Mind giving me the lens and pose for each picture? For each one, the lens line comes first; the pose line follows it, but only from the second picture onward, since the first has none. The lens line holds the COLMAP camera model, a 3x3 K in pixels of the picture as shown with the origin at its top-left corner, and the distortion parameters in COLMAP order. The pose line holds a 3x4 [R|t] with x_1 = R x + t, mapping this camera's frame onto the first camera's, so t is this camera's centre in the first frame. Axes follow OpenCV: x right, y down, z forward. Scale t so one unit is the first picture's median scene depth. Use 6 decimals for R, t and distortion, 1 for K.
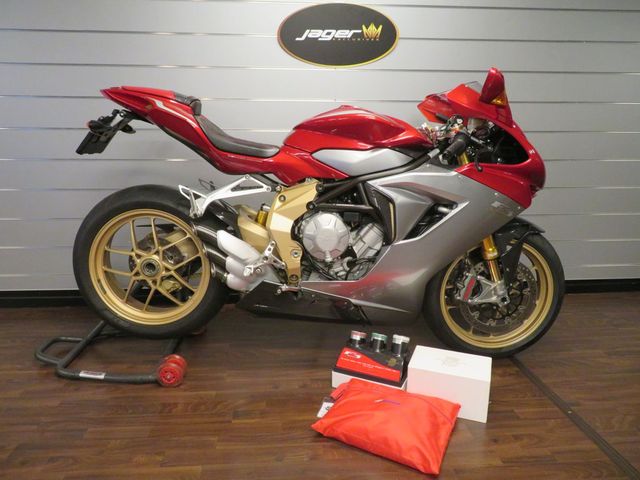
lens RADIAL K [[443.7, 0, 321.8], [0, 443.7, 243.4], [0, 0, 1]] dist [0.011015, -0.003379]
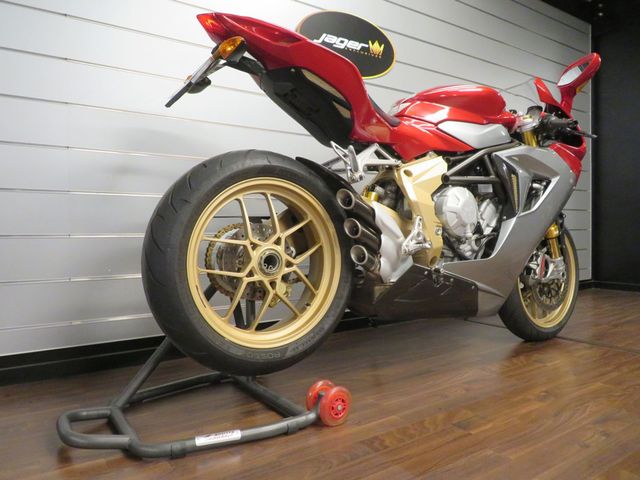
lens RADIAL K [[443.7, 0, 318.9], [0, 443.7, 237.5], [0, 0, 1]] dist [0.011015, -0.003379]
pose [[0.866740, -0.030424, 0.497831, -0.696581], [0.138093, 0.973756, -0.180916, 0.161423], [-0.479261, 0.225554, 0.848195, 0.368730]]
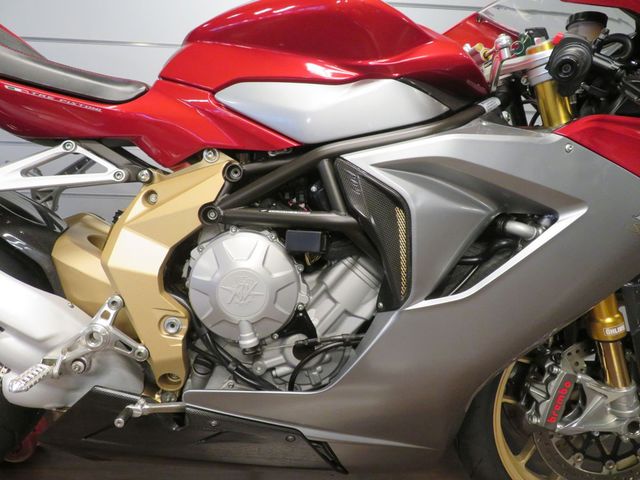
lens RADIAL K [[443.7, 0, 316.7], [0, 443.7, 243.5], [0, 0, 1]] dist [0.011015, -0.003379]
pose [[0.999544, 0.018734, 0.023688, 0.067172], [-0.016649, 0.996210, -0.085369, -0.020644], [-0.025197, 0.084935, 0.996068, 0.565740]]
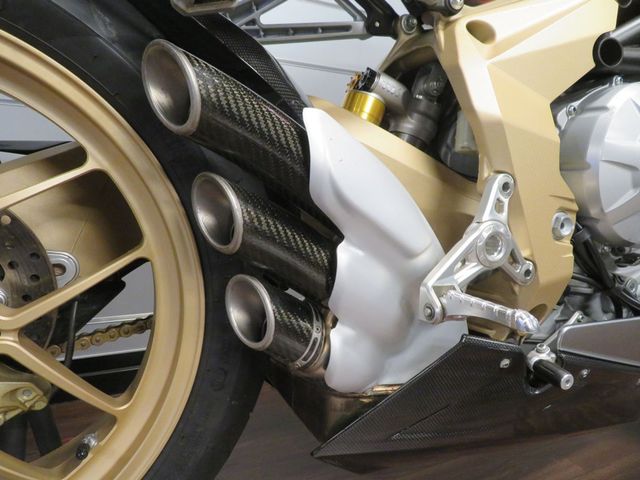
lens RADIAL K [[443.7, 0, 321.7], [0, 443.7, 236.9], [0, 0, 1]] dist [0.011015, -0.003379]
pose [[0.934503, -0.027506, 0.354892, -0.286966], [0.053603, 0.996515, -0.063912, 0.039287], [-0.351897, 0.078749, 0.932720, 0.797561]]
